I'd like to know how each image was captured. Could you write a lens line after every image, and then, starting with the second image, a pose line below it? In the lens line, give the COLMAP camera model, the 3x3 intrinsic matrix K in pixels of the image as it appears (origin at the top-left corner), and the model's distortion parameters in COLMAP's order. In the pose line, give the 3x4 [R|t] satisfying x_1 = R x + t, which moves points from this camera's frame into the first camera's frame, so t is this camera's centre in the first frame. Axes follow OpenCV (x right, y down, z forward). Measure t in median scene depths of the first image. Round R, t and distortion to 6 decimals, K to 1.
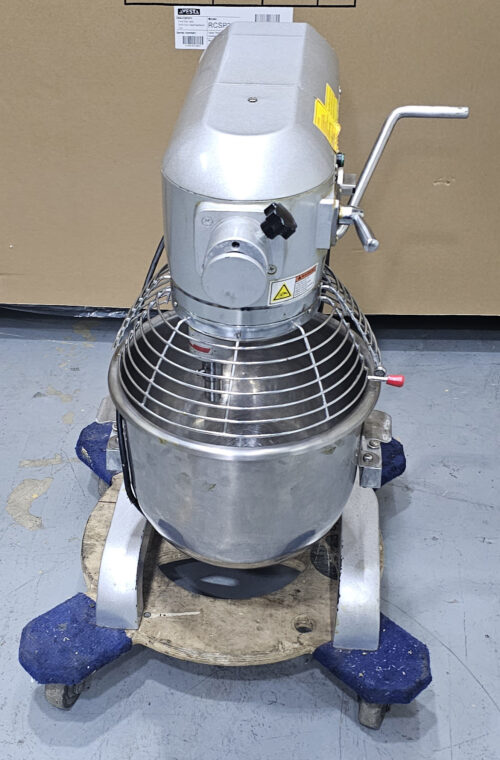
lens RADIAL K [[508.3, 0, 249.7], [0, 508.3, 397.4], [0, 0, 1]] dist [0.005870, 0.000395]
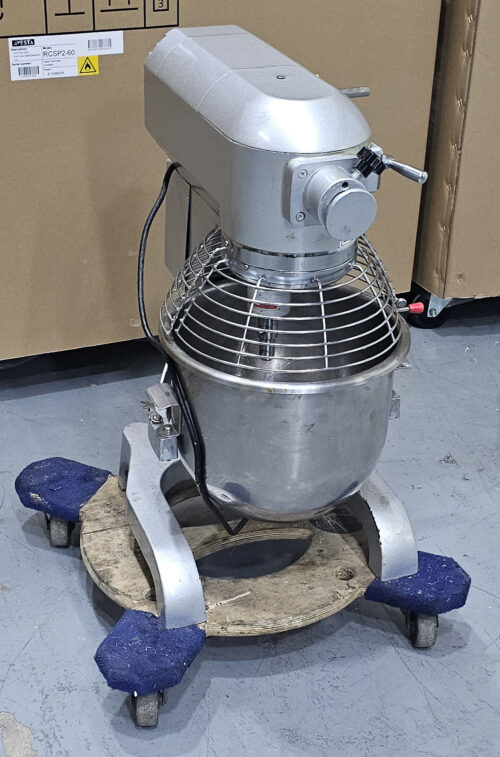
lens RADIAL K [[510.0, 0, 250.0], [0, 510.0, 378.5], [0, 0, 1]] dist [0.006218, 0.001098]
pose [[0.951777, -0.226805, 0.206590, -0.206458], [0.237856, 0.970837, -0.029987, 0.040703], [-0.193764, 0.077680, 0.977968, -0.023661]]
